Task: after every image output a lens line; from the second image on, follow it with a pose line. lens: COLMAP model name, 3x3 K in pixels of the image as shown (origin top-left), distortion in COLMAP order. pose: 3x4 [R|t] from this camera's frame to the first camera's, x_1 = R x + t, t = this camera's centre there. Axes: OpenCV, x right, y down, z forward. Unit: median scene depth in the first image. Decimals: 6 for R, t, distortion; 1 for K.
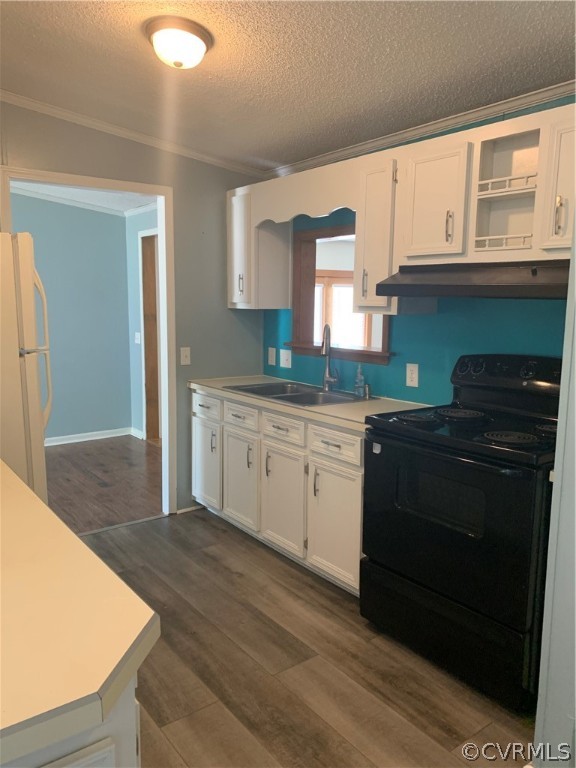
lens RADIAL K [[591.5, 0, 288.0], [0, 591.5, 385.4], [0, 0, 1]] dist [0.028128, 0.003961]
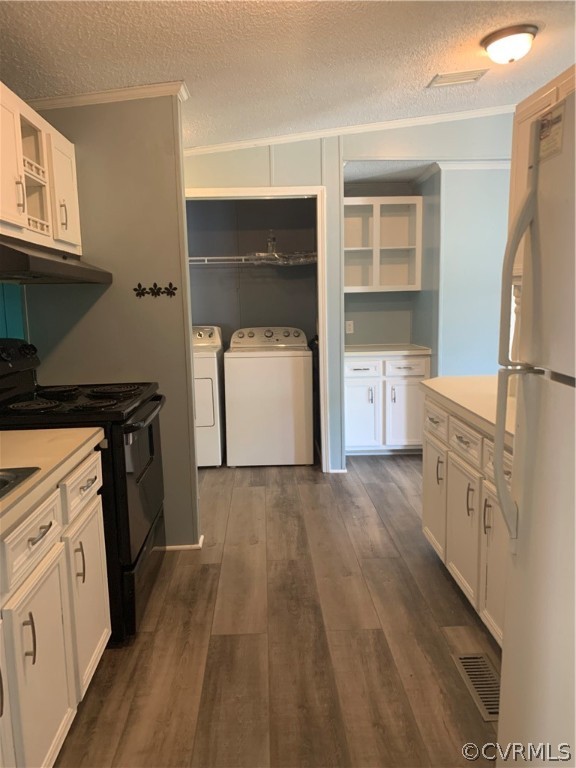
lens RADIAL K [[591.5, 0, 288.1], [0, 591.5, 384.7], [0, 0, 1]] dist [0.028128, 0.003961]
pose [[-0.824940, -0.073807, 0.560381, -0.580859], [0.091447, 0.960947, 0.261184, -0.196394], [-0.557774, 0.266707, -0.785974, 1.601535]]
